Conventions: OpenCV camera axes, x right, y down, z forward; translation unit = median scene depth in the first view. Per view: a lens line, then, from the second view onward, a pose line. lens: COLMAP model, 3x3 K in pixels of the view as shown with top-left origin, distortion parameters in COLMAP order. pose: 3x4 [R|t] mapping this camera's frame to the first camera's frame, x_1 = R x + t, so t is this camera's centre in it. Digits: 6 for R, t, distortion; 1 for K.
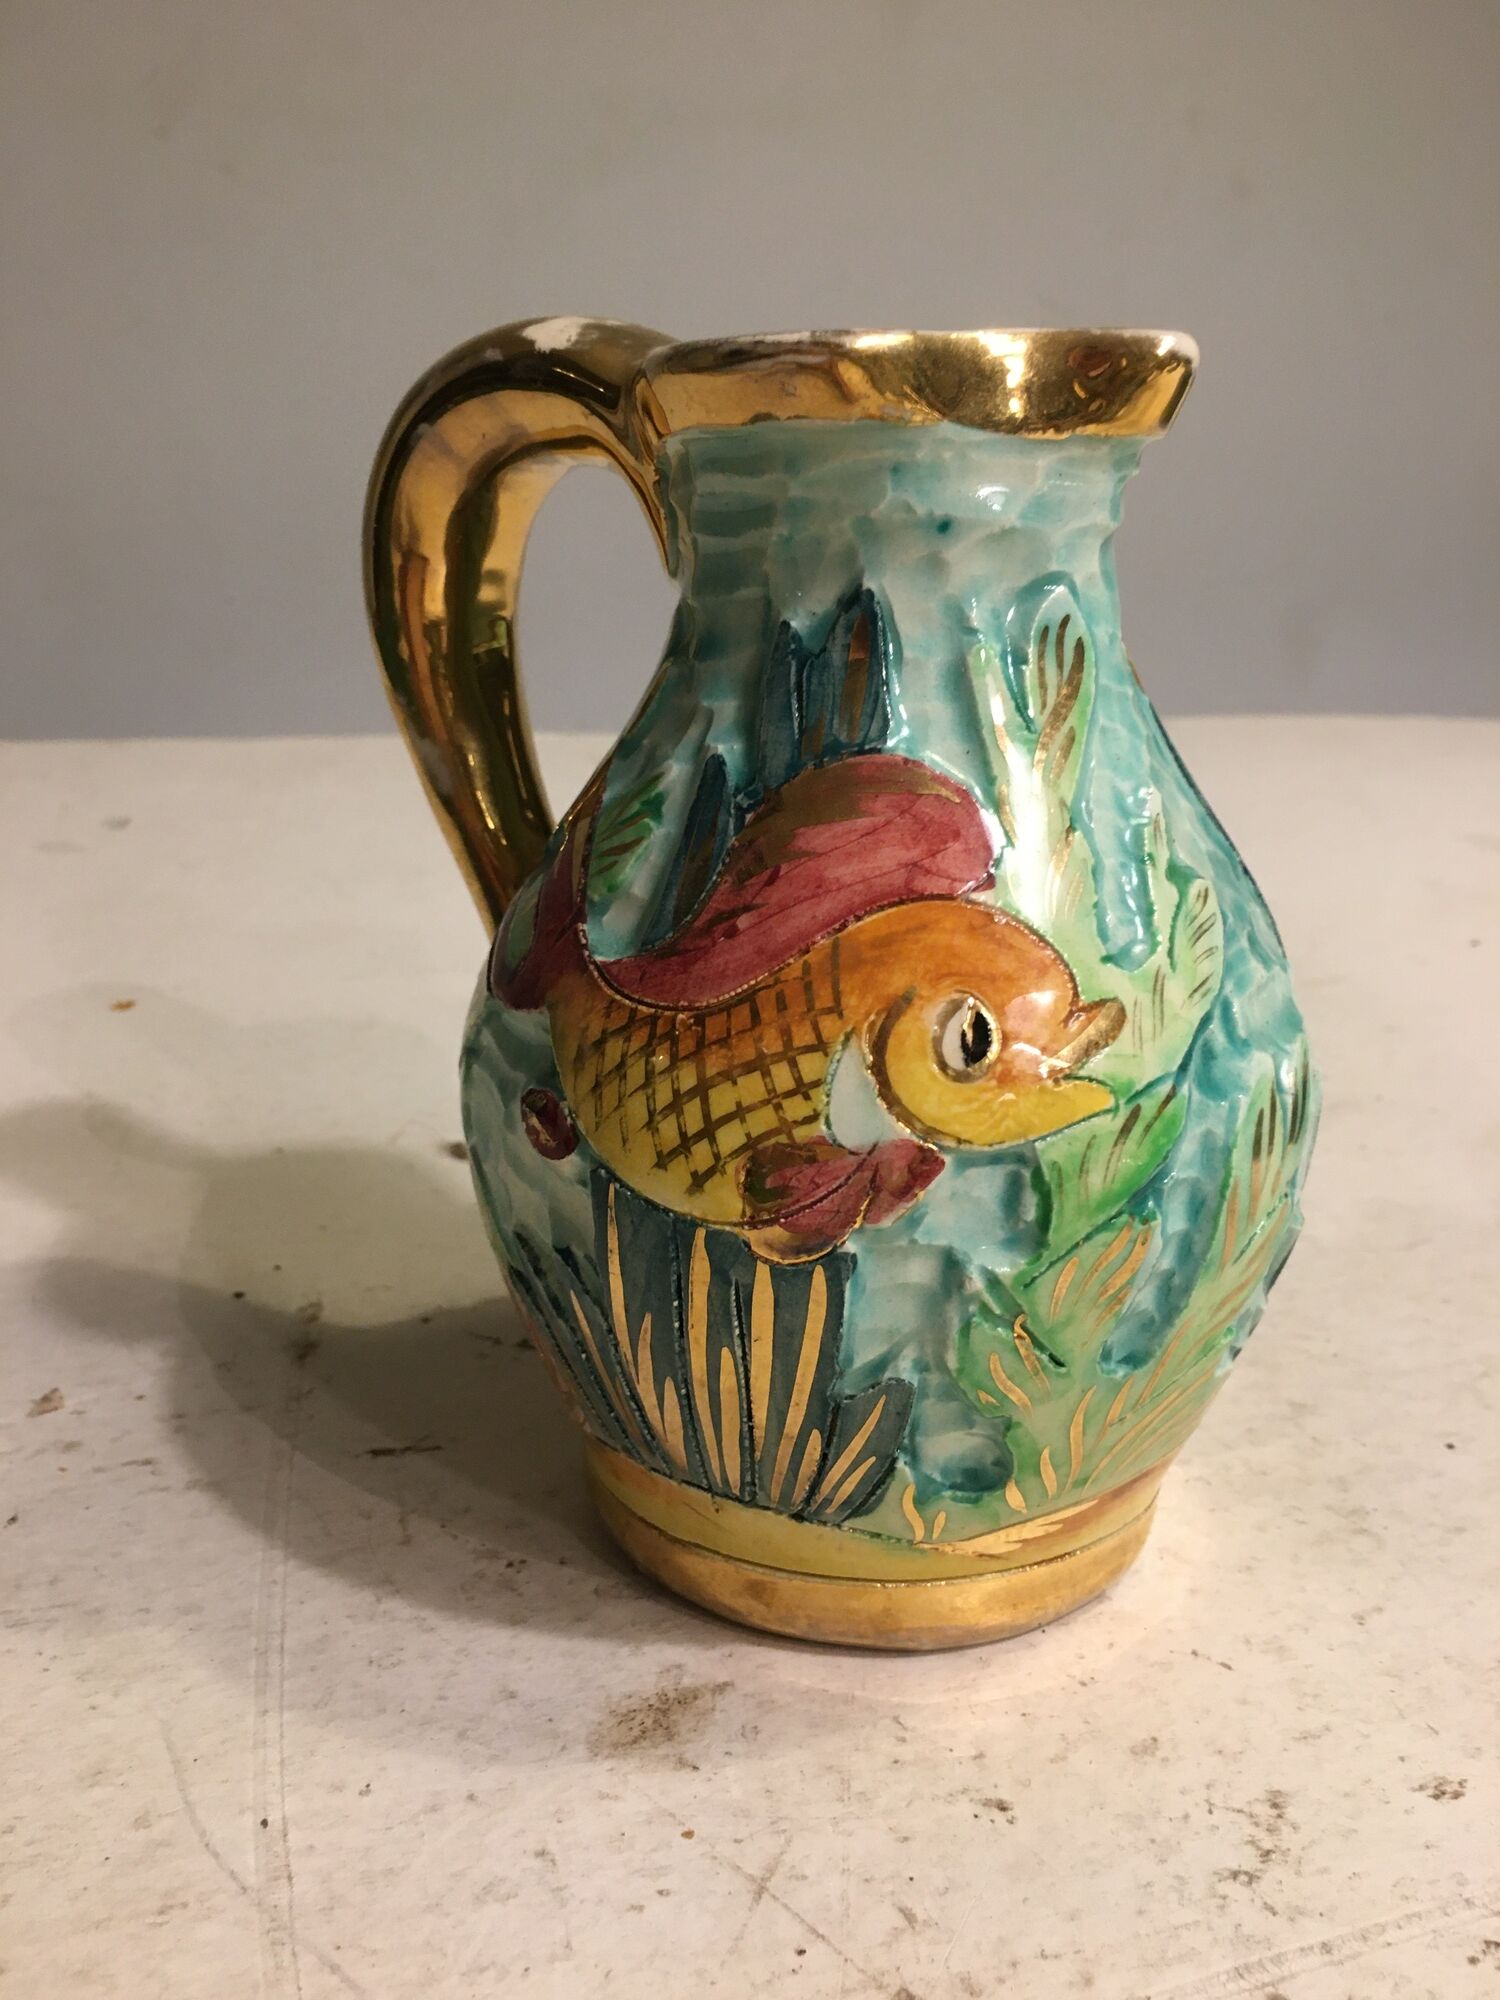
lens RADIAL K [[1723.8, 0, 750.0], [0, 1723.8, 1000.0], [0, 0, 1]] dist [0.094311, -0.156690]
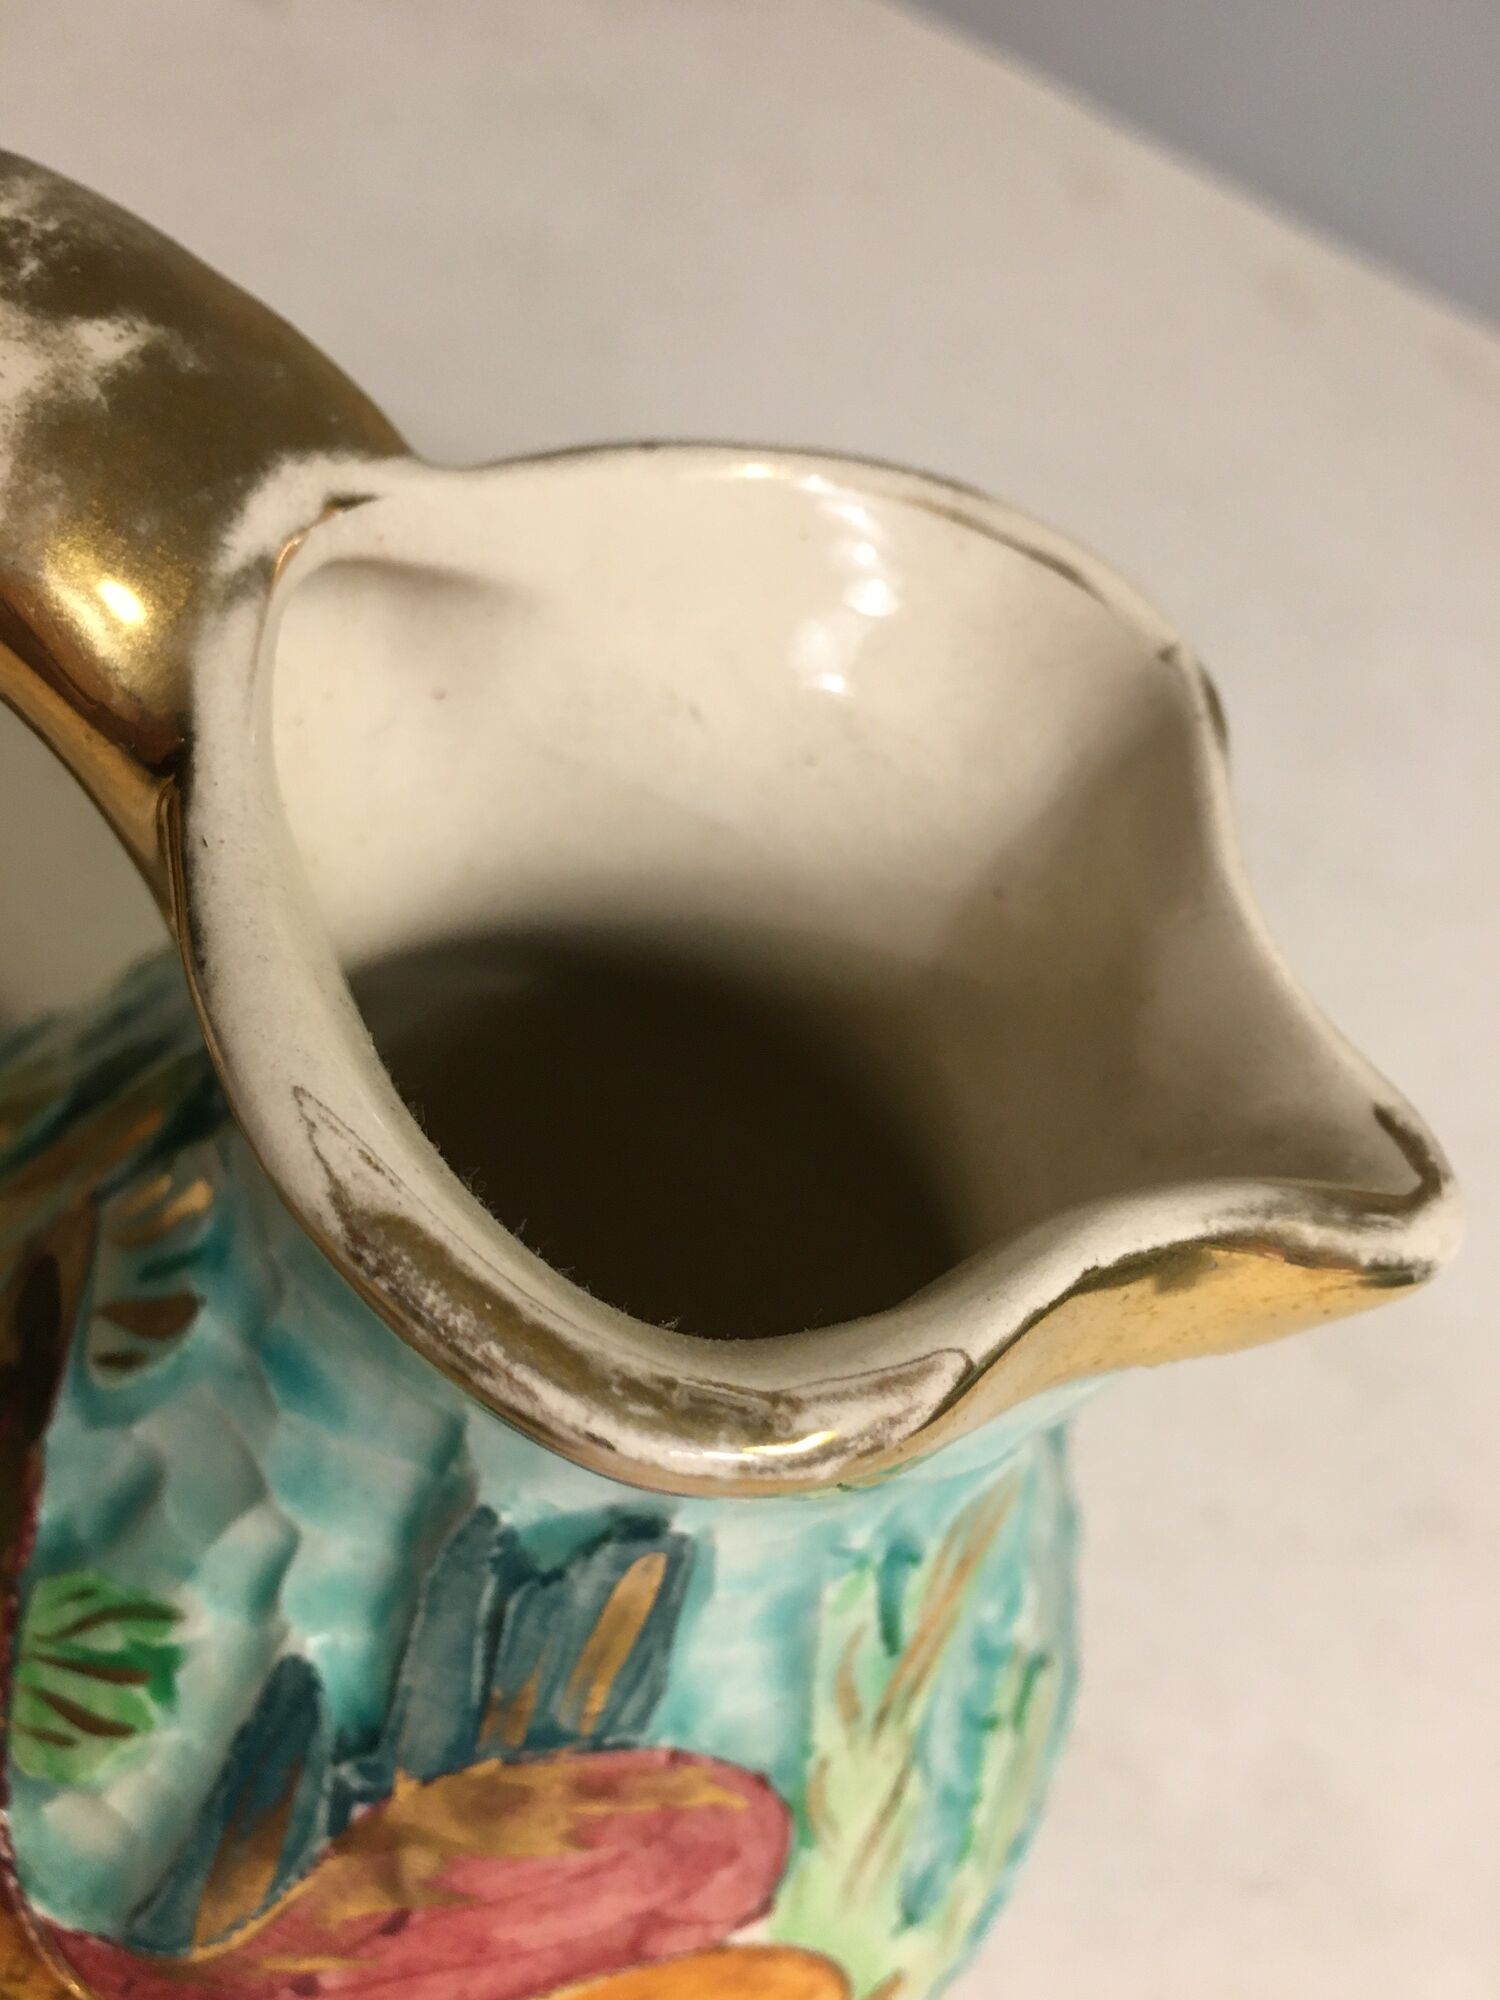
lens RADIAL K [[1703.5, 0, 750.0], [0, 1703.5, 1000.0], [0, 0, 1]] dist [0.028171, -0.061198]
pose [[0.925158, 0.054162, 0.375698, -0.098066], [-0.256938, 0.817904, 0.514797, -0.598726], [-0.279402, -0.572800, 0.770607, 0.705953]]
